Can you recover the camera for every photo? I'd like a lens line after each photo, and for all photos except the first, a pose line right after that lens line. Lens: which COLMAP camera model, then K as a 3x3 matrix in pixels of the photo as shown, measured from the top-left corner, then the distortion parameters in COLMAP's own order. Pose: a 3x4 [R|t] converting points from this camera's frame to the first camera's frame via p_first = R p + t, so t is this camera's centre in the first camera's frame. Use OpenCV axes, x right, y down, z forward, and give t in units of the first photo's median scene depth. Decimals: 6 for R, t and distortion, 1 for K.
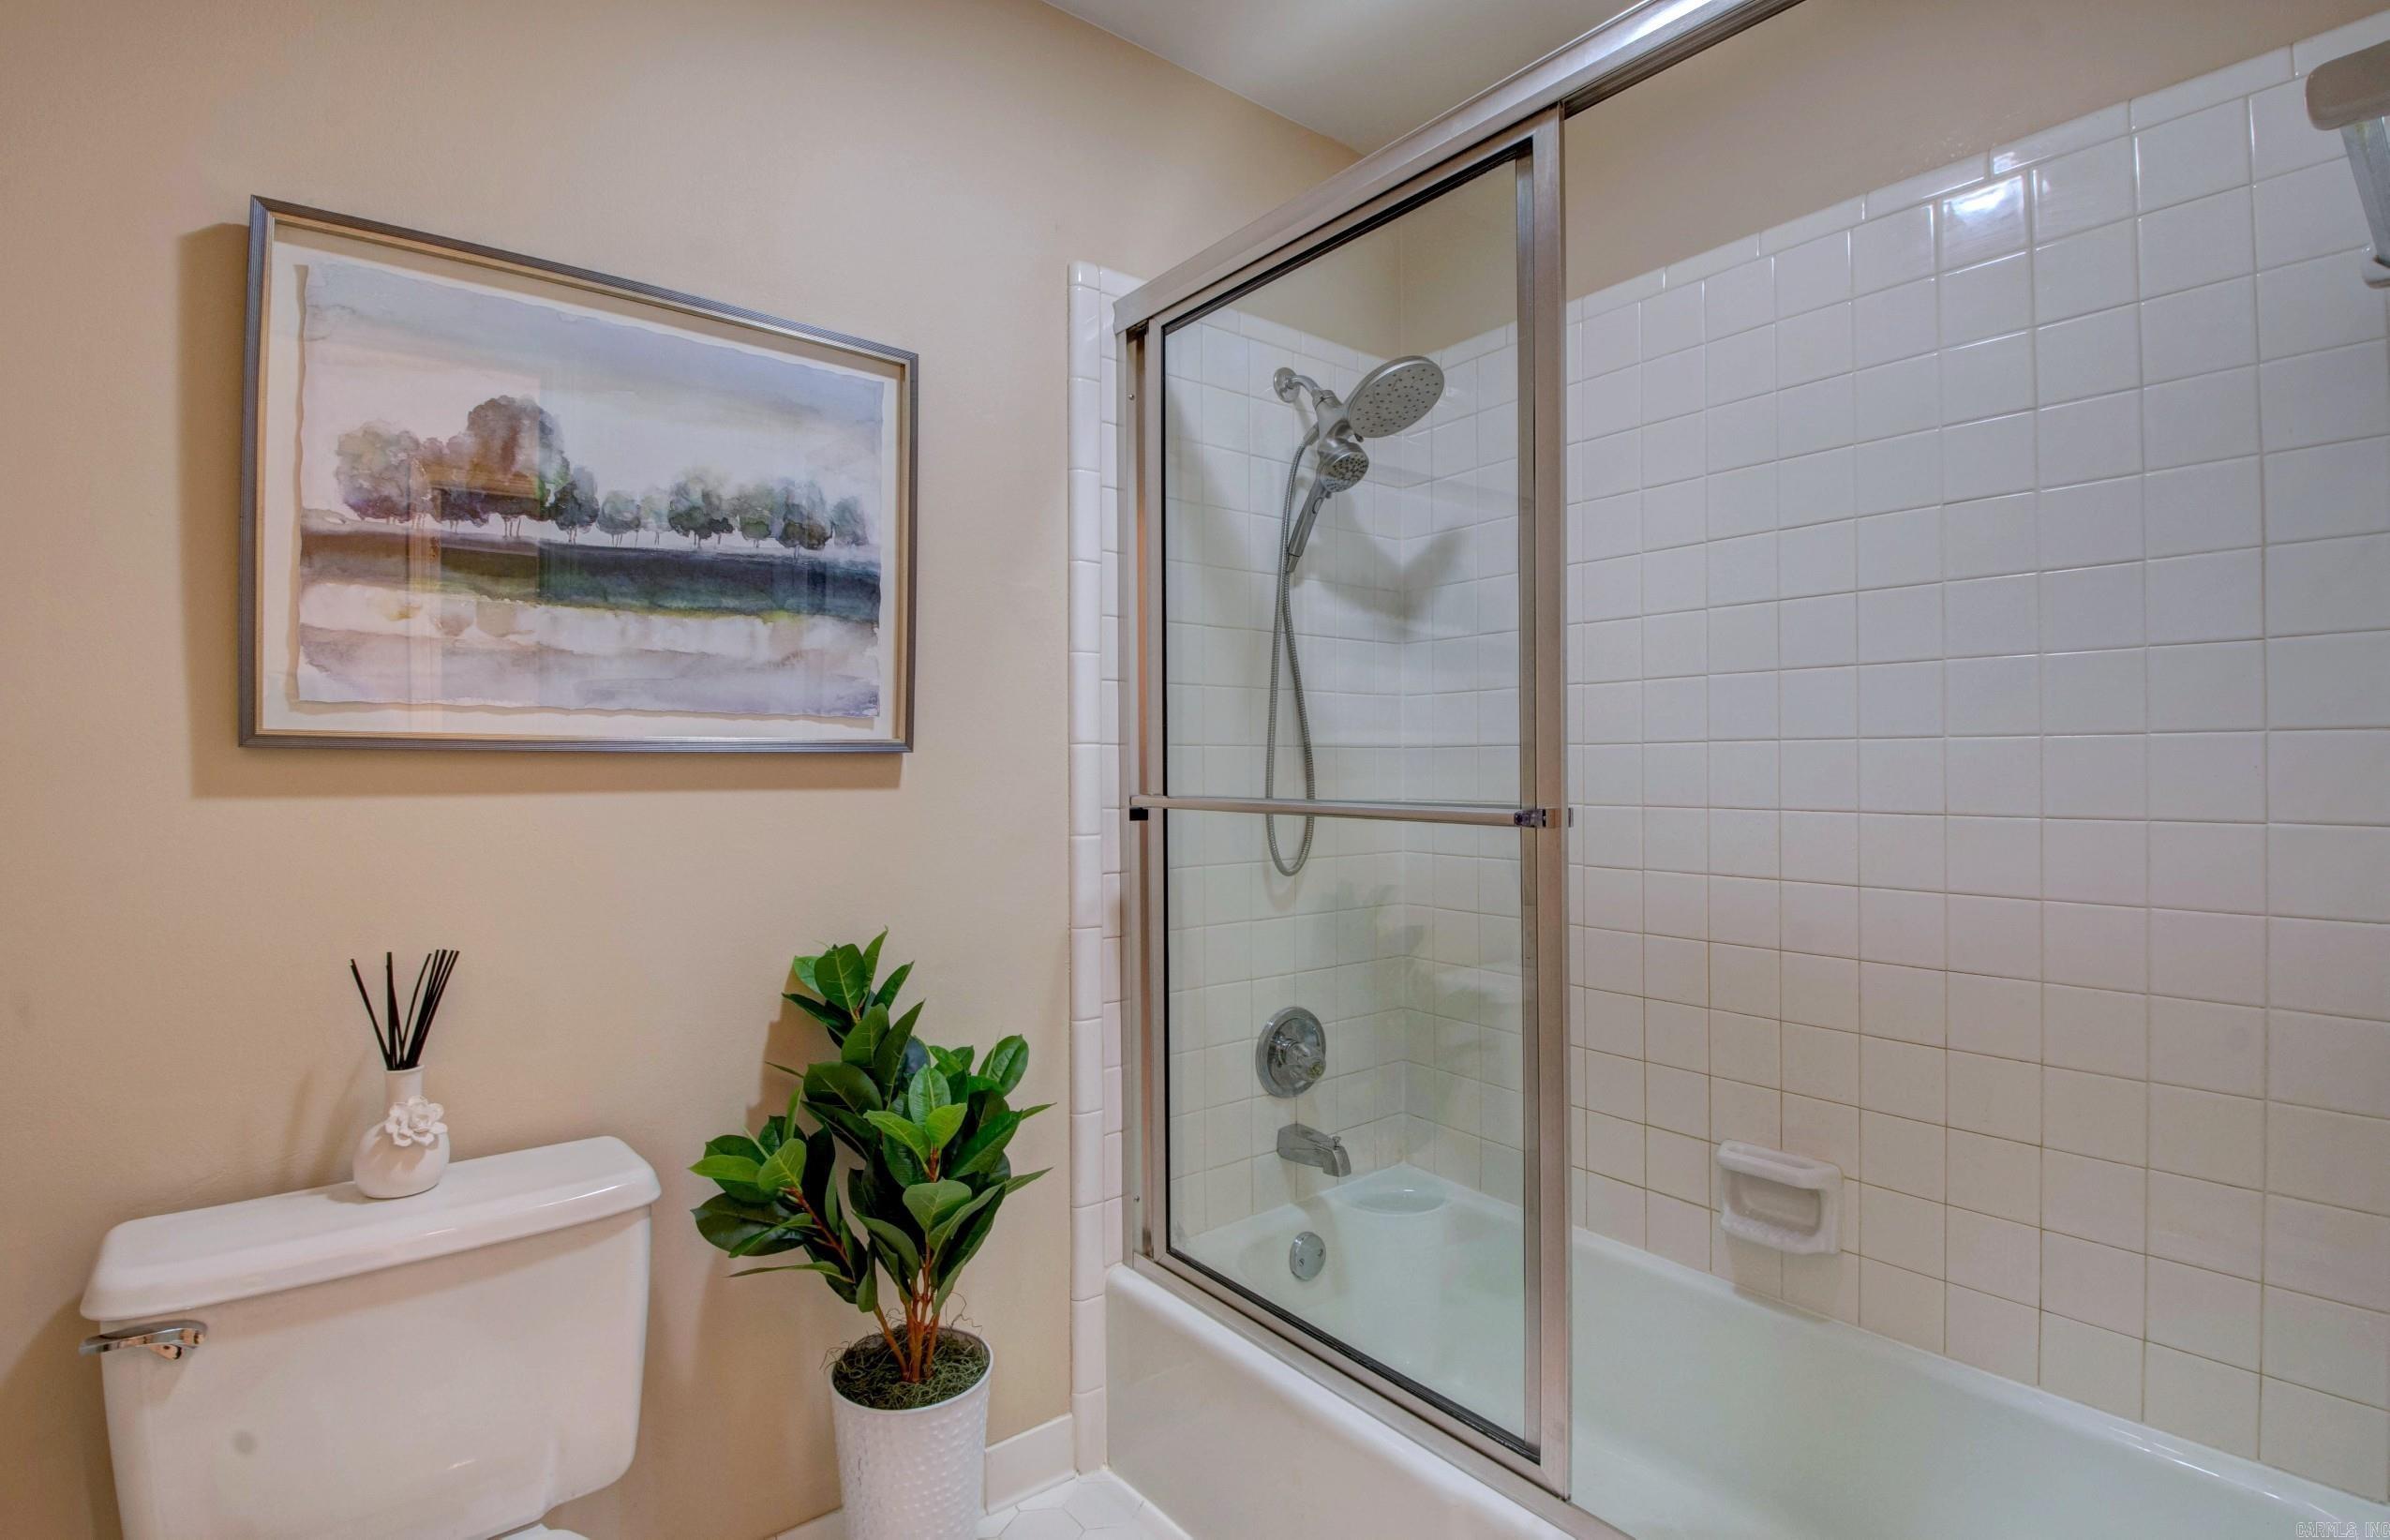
lens RADIAL K [[1118.8, 0, 1190.8], [0, 1118.8, 752.8], [0, 0, 1]] dist [0.020439, -0.026975]
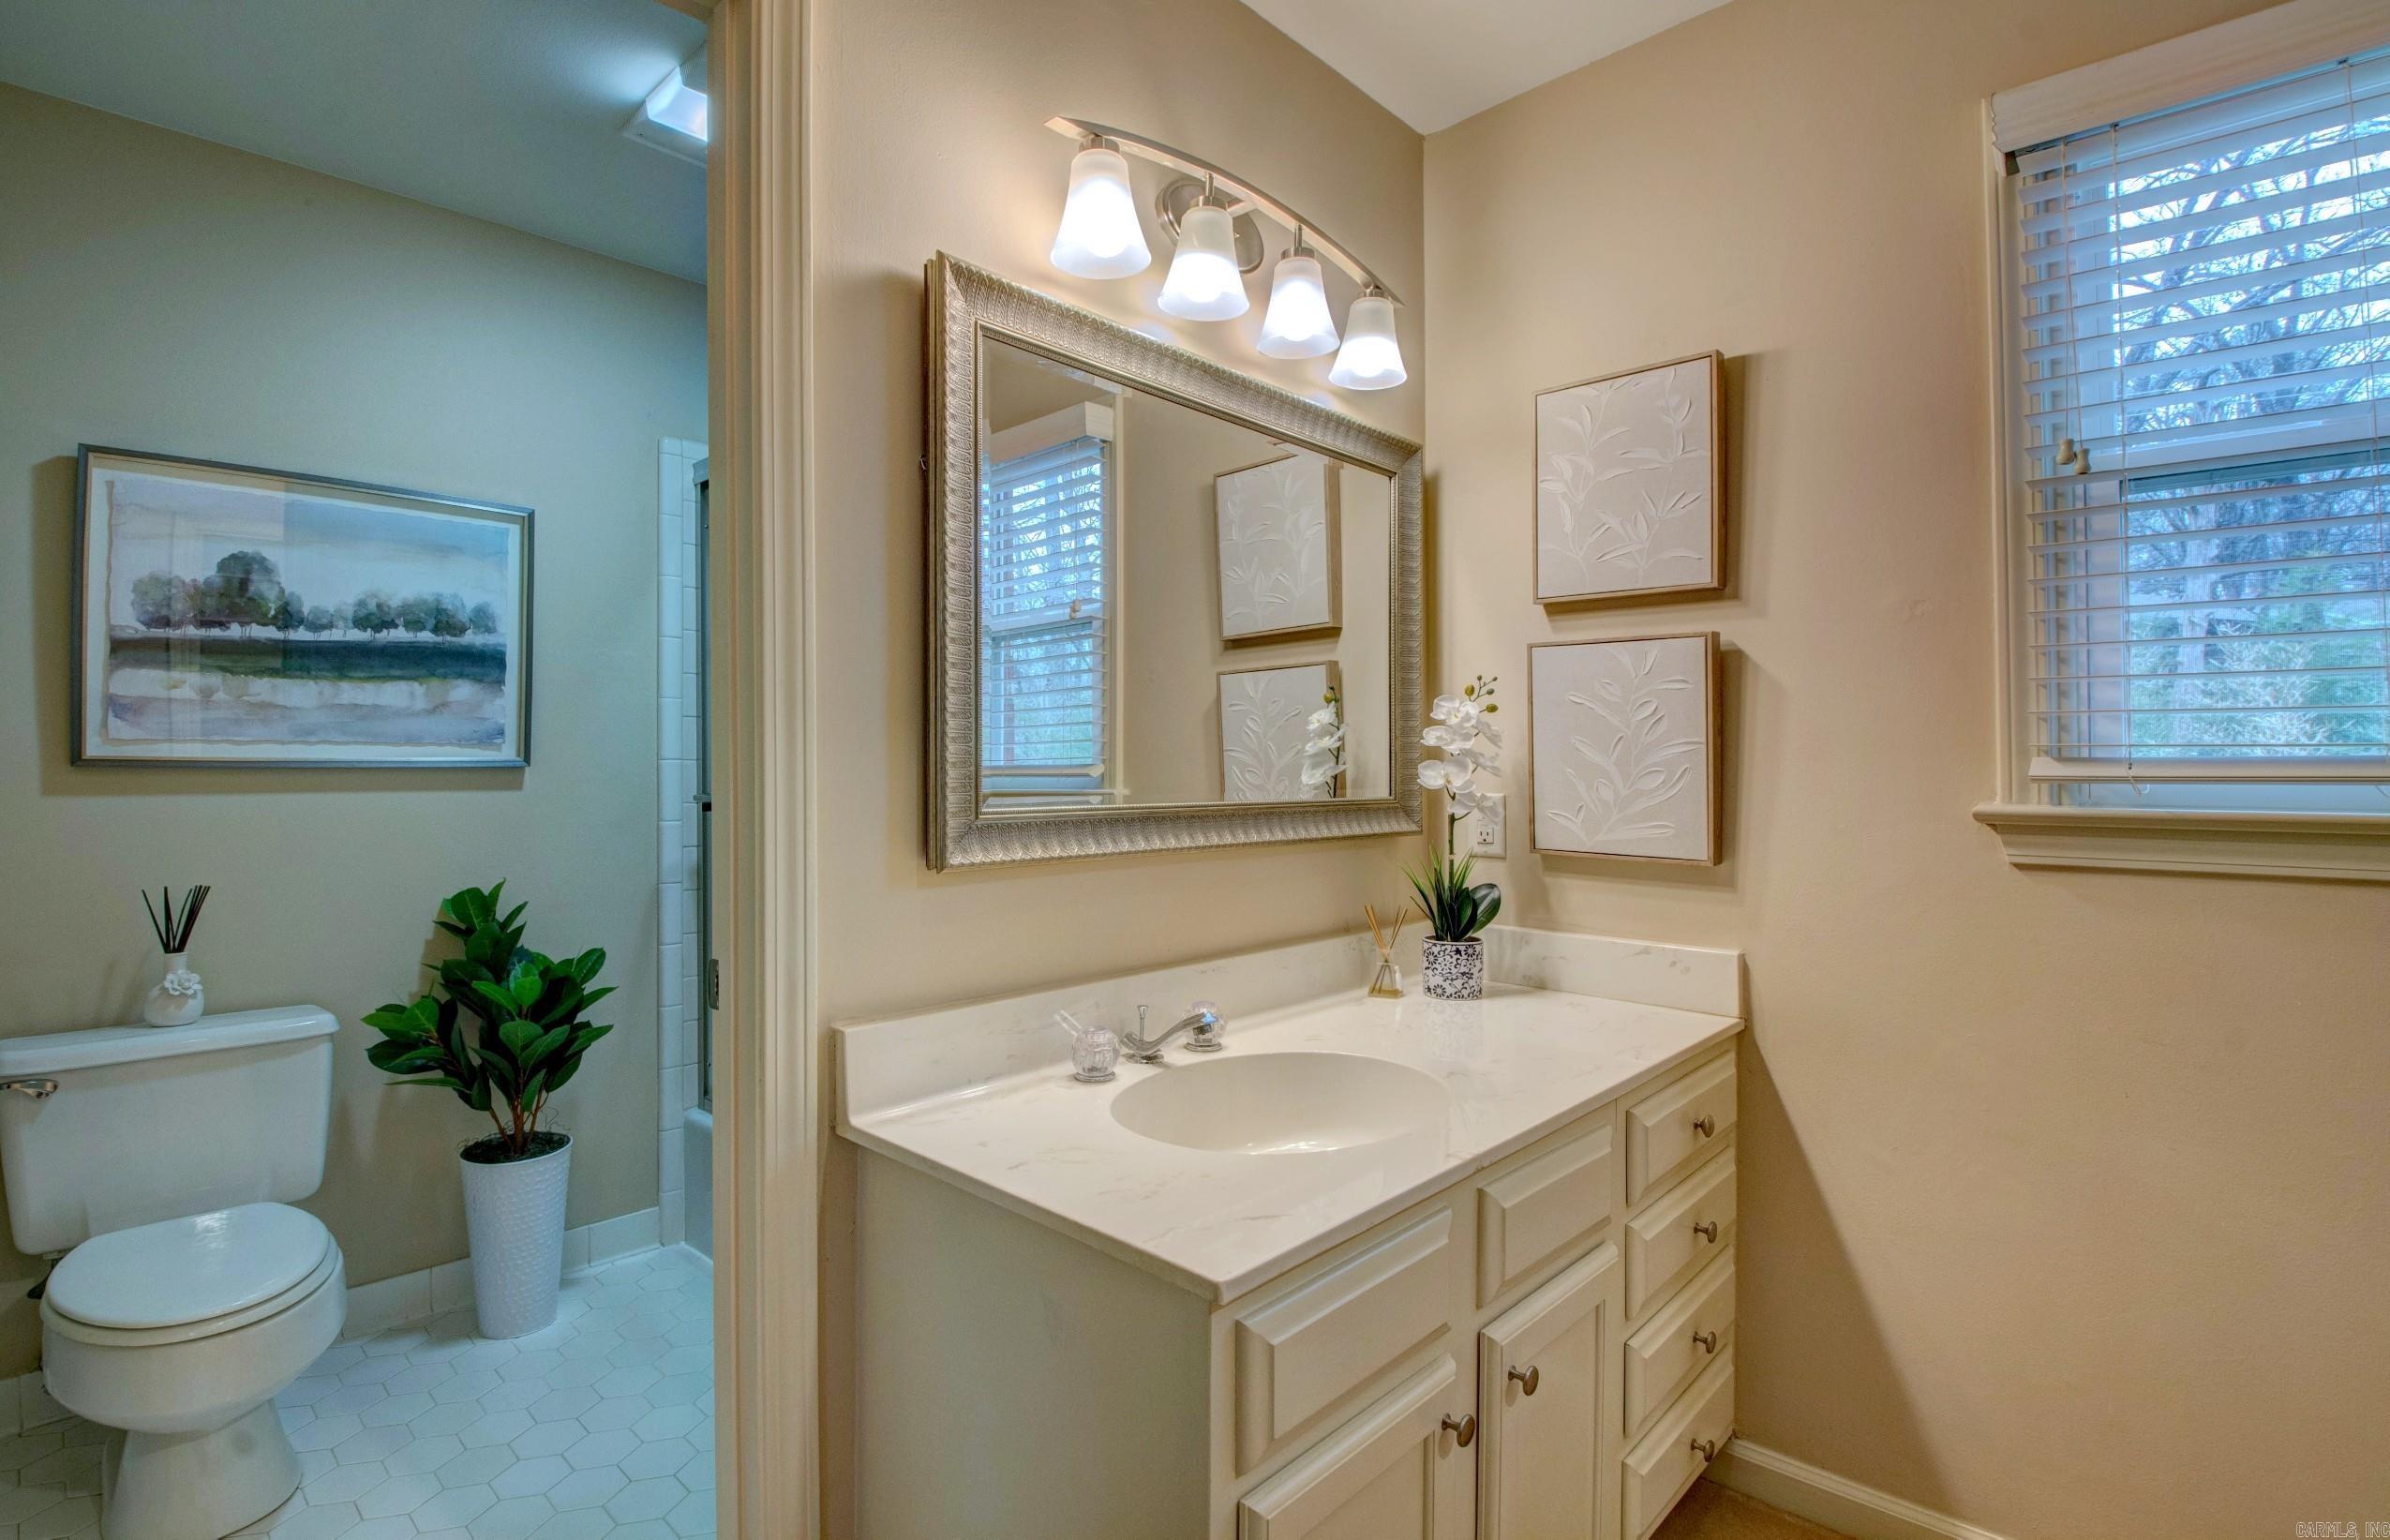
lens RADIAL K [[1123.9, 0, 1198.4], [0, 1123.9, 754.4], [0, 0, 1]] dist [-0.025997, -0.000578]
pose [[0.989794, -0.000355, 0.142506, 0.511671], [0.000738, 0.999996, -0.002632, -0.014459], [-0.142505, 0.002710, 0.989790, -0.743721]]
